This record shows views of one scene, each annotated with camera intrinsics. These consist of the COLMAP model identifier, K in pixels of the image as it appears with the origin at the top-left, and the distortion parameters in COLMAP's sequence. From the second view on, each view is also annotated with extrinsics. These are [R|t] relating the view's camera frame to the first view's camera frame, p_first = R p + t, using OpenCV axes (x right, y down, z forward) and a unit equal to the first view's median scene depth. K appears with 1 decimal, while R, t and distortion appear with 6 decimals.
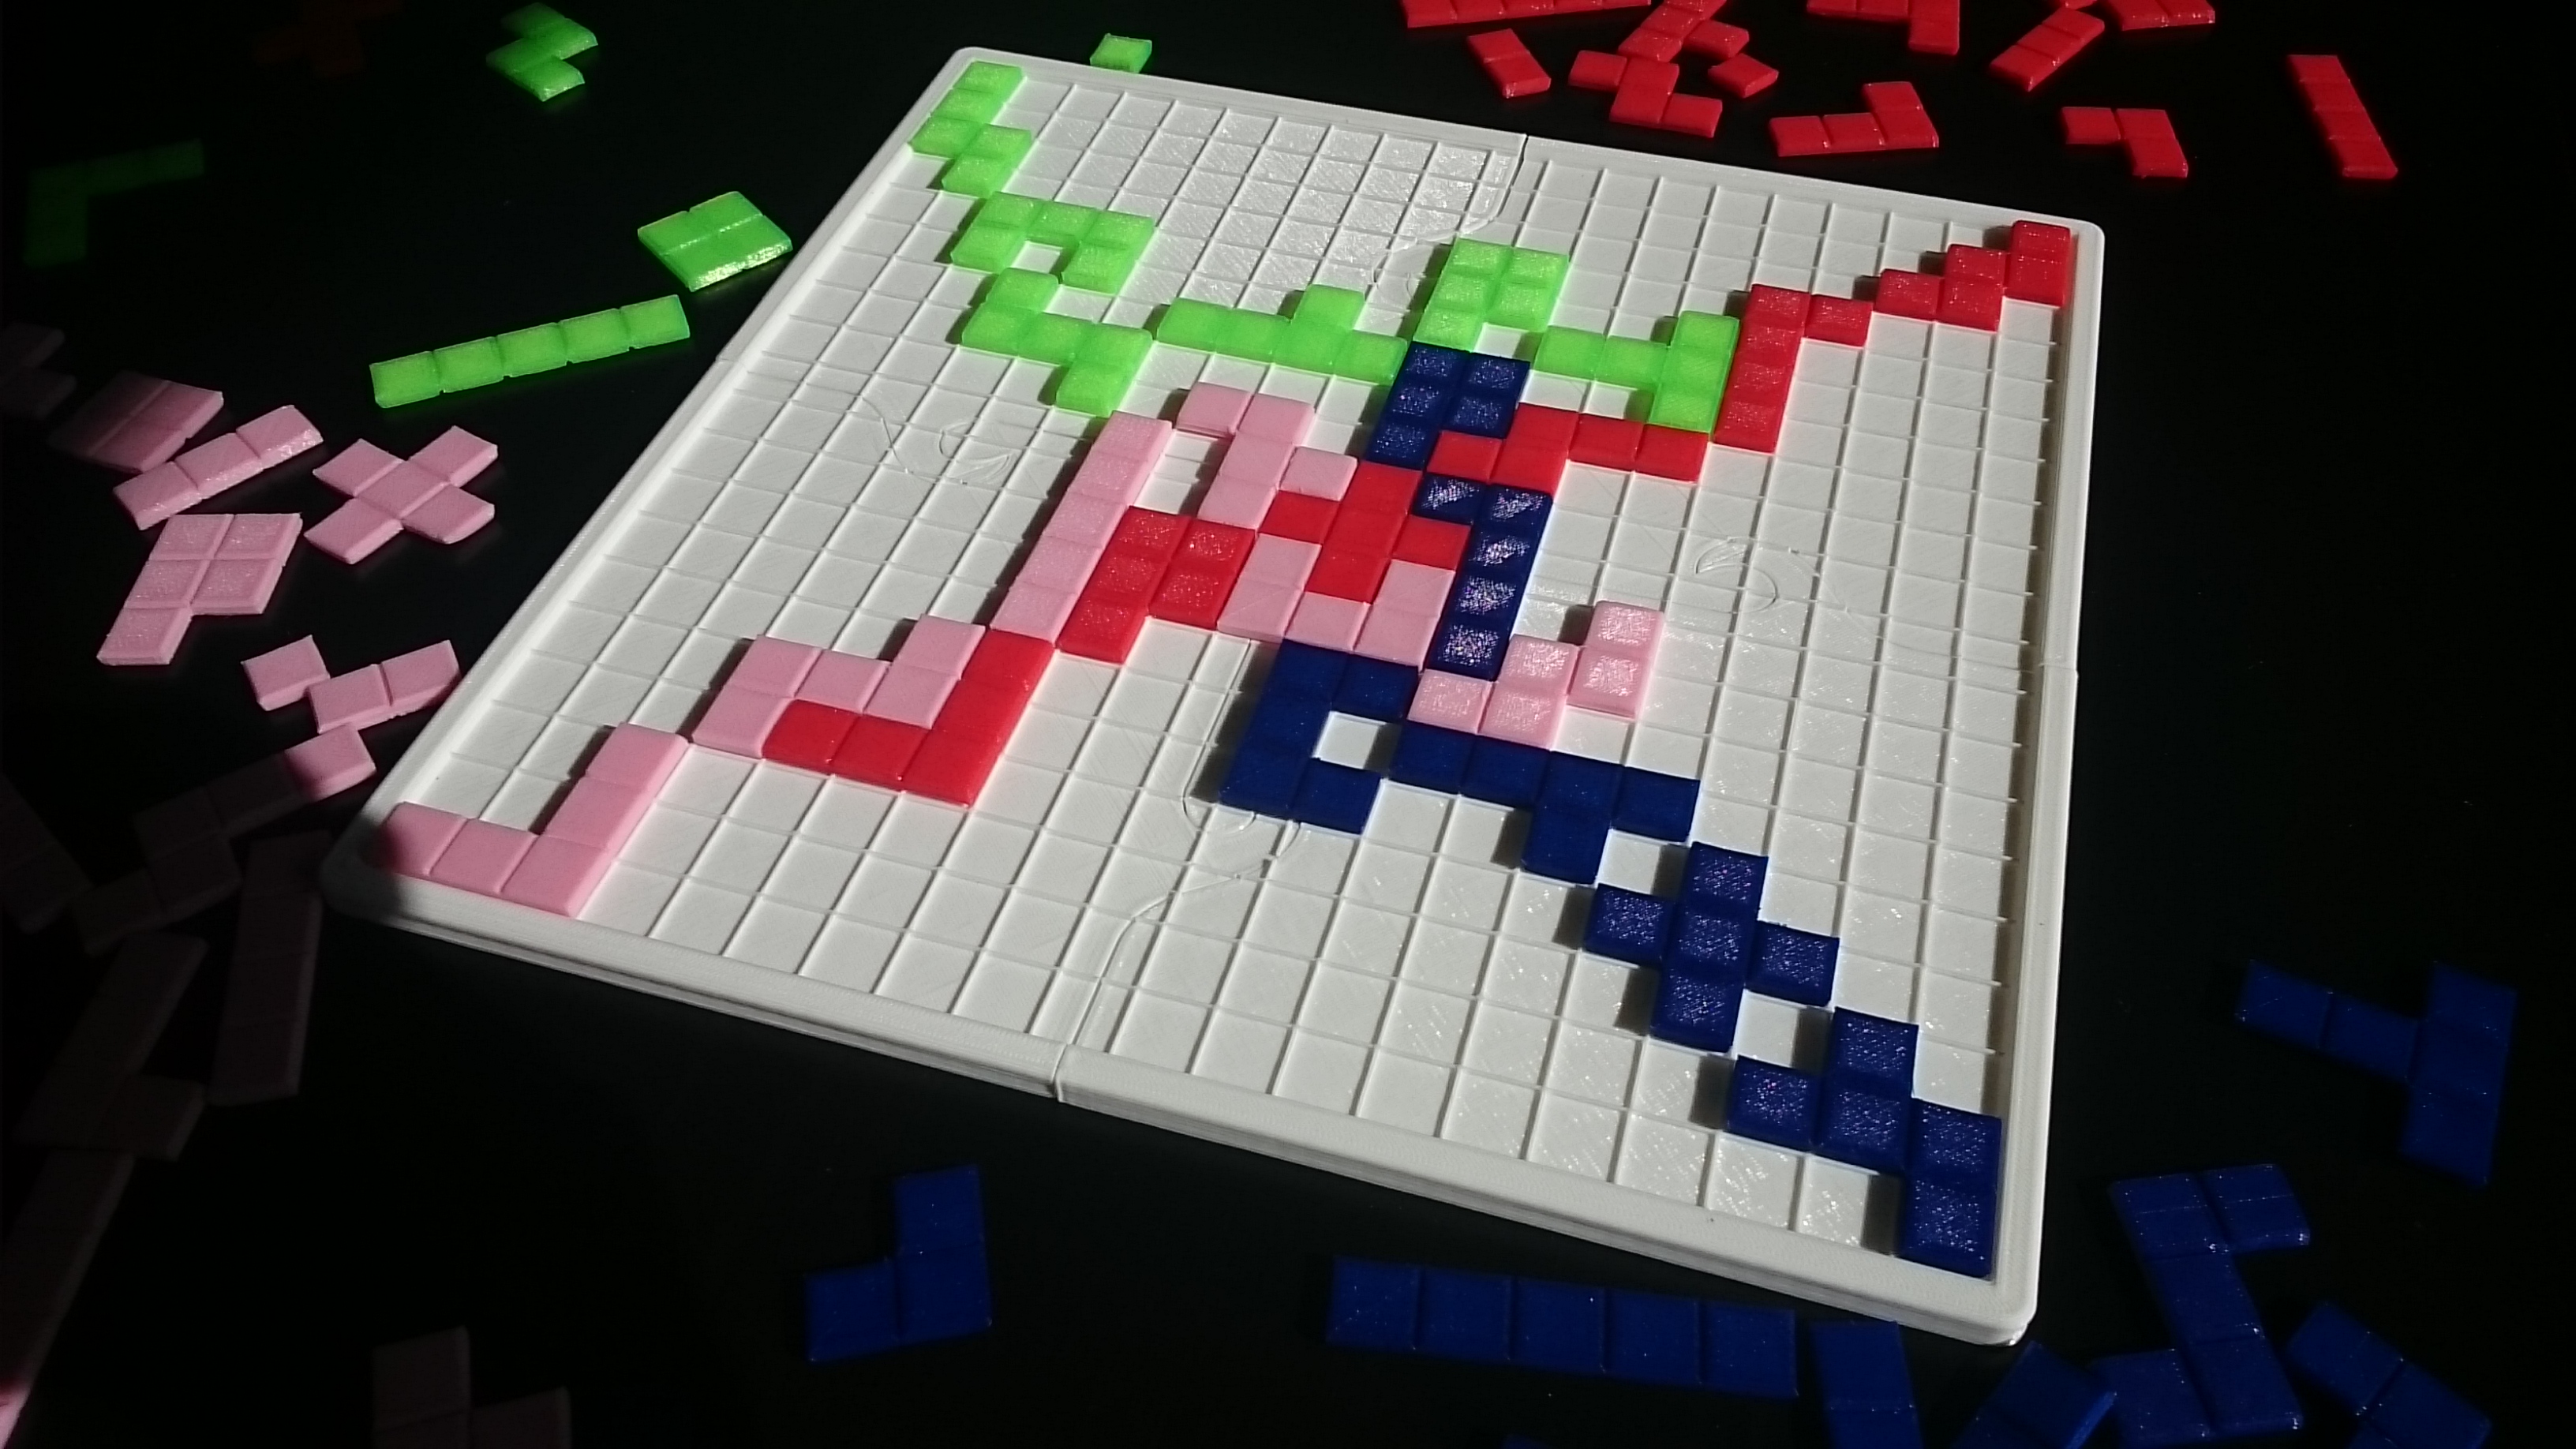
lens RADIAL K [[2074.6, 0, 1295.5], [0, 2074.6, 723.1], [0, 0, 1]] dist [0.017863, -0.009342]
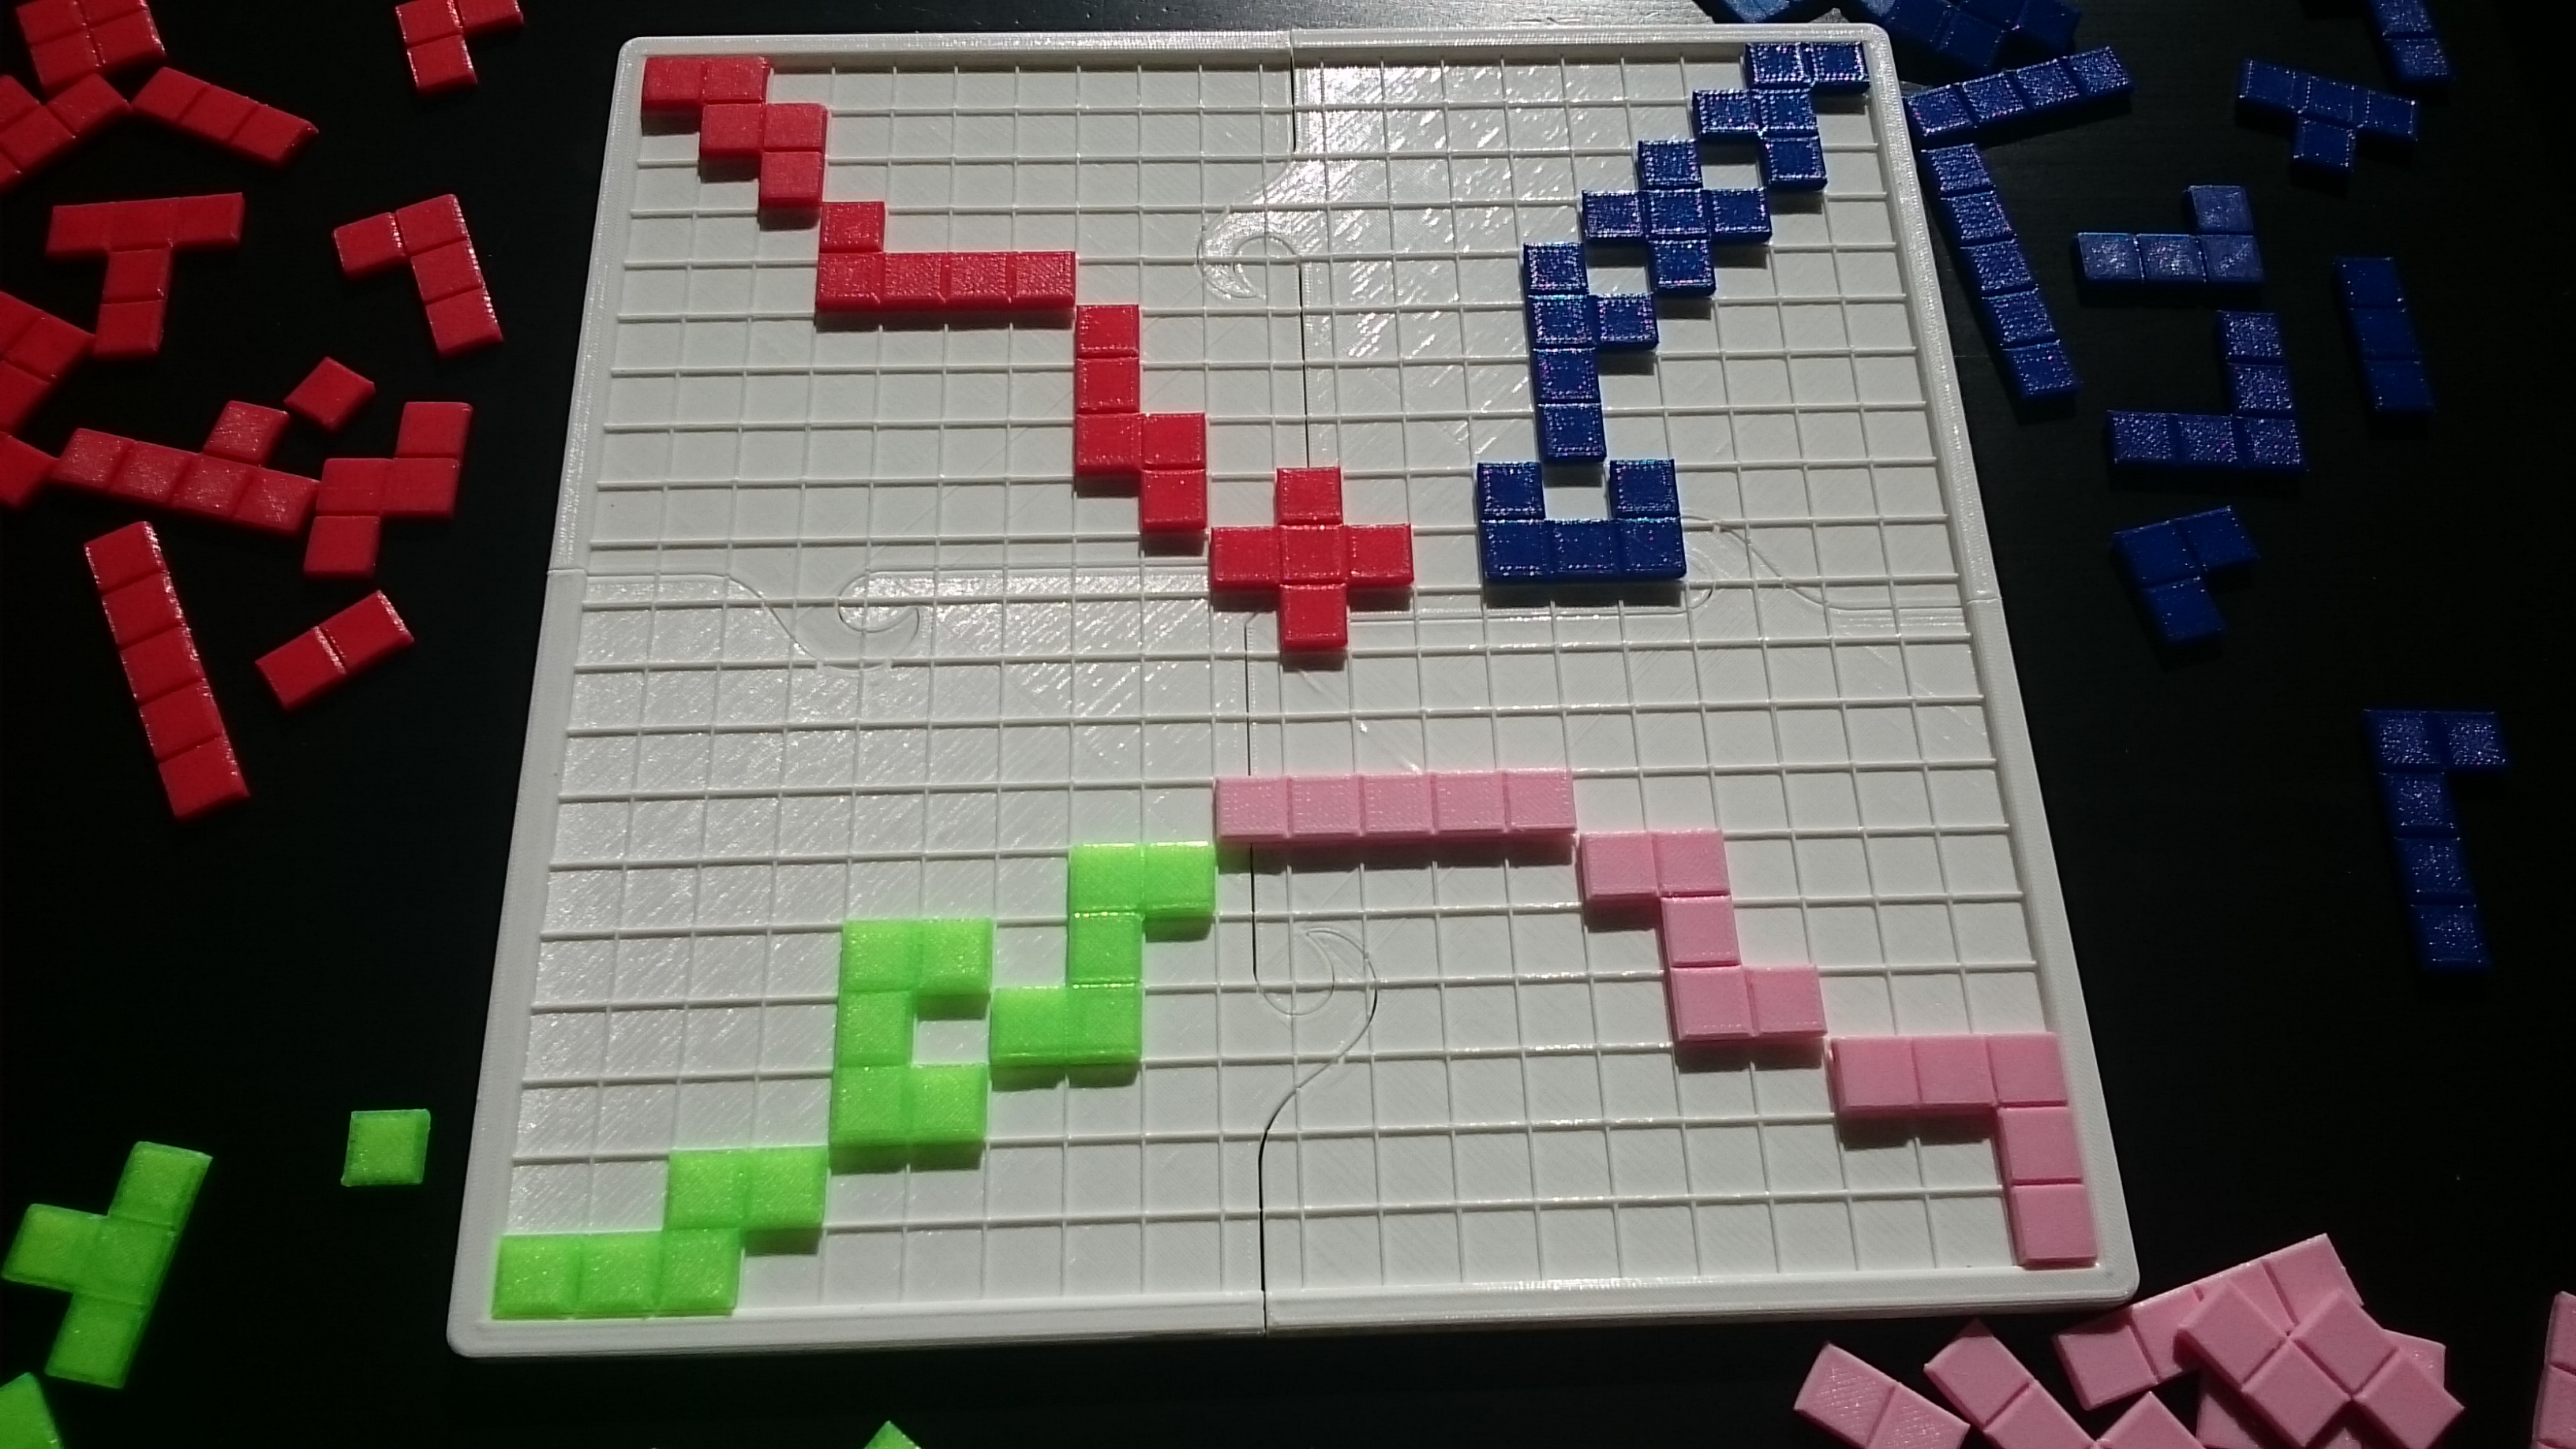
lens RADIAL K [[2056.9, 0, 1294.7], [0, 2056.9, 755.2], [0, 0, 1]] dist [-0.001923, 0.000450]
pose [[-0.320644, -0.861656, 0.393364, -0.461847], [0.685318, 0.075637, 0.724305, -0.856057], [-0.653855, 0.501824, 0.566256, 0.521856]]
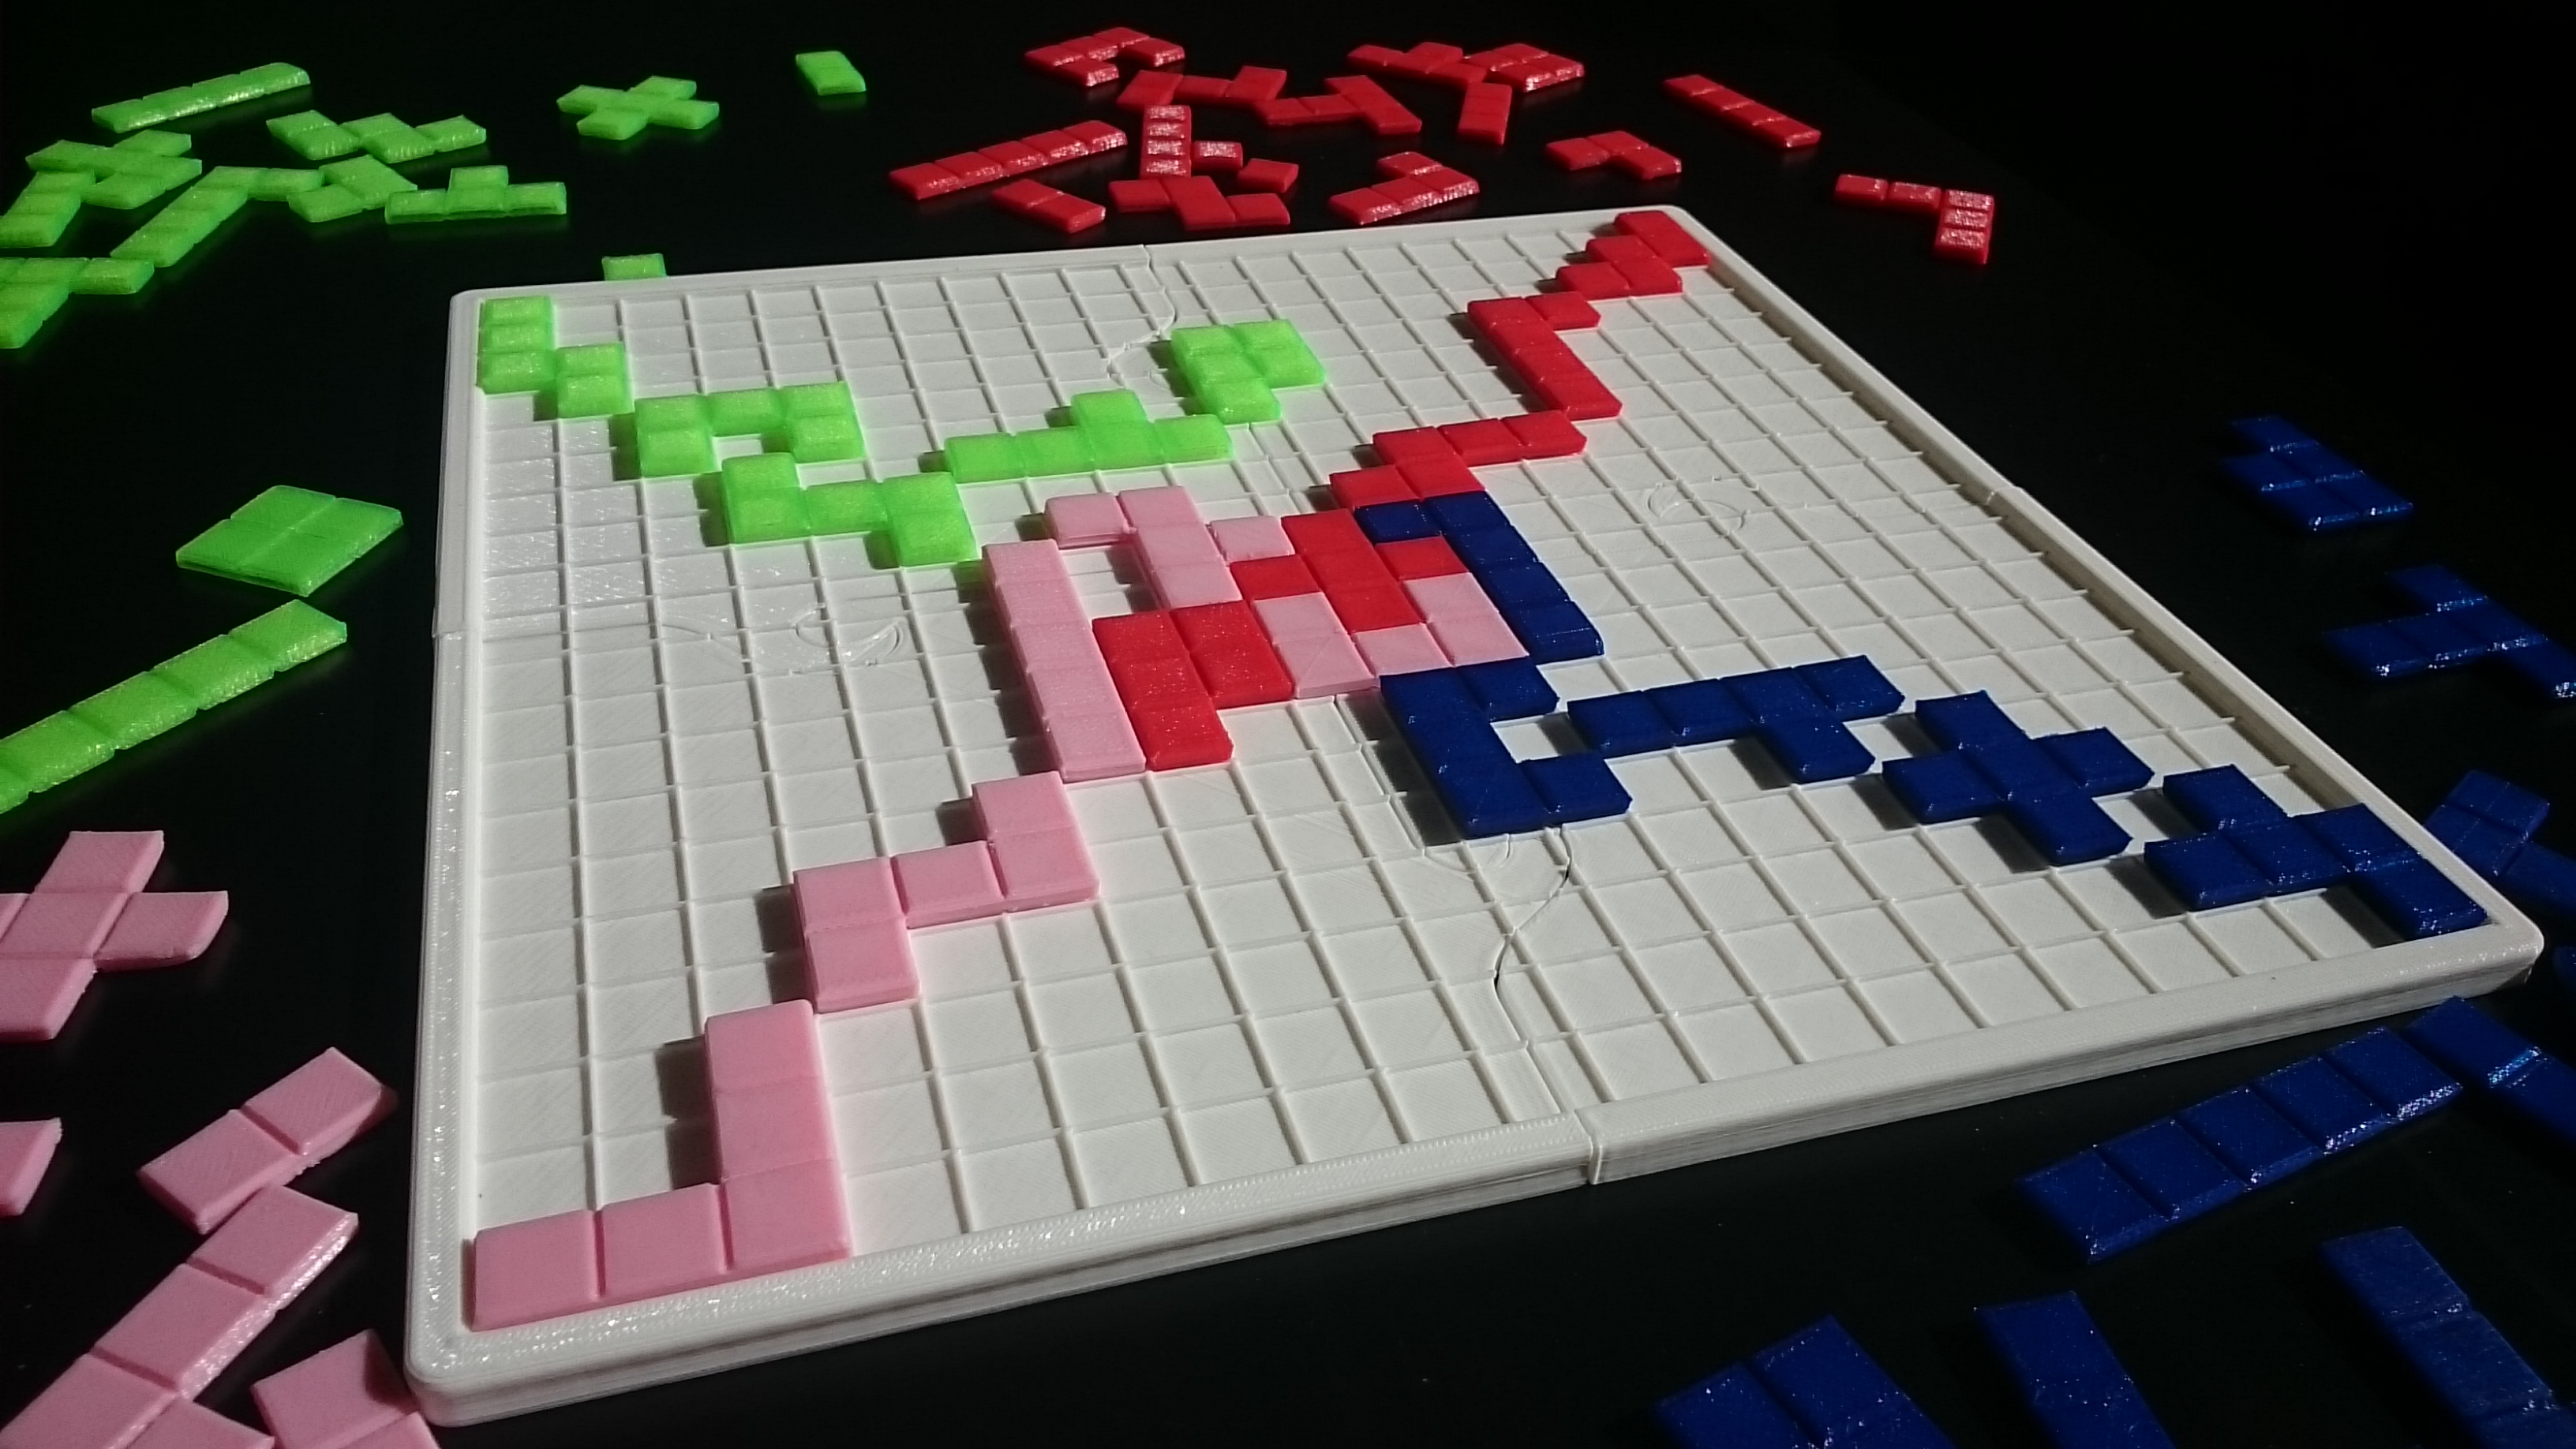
lens RADIAL K [[2074.6, 0, 1295.5], [0, 2074.6, 723.1], [0, 0, 1]] dist [0.017863, -0.009342]
pose [[0.828741, -0.286736, 0.480595, -0.451040], [0.378078, 0.920021, -0.103051, 0.052137], [-0.412609, 0.267105, 0.870867, 0.275066]]
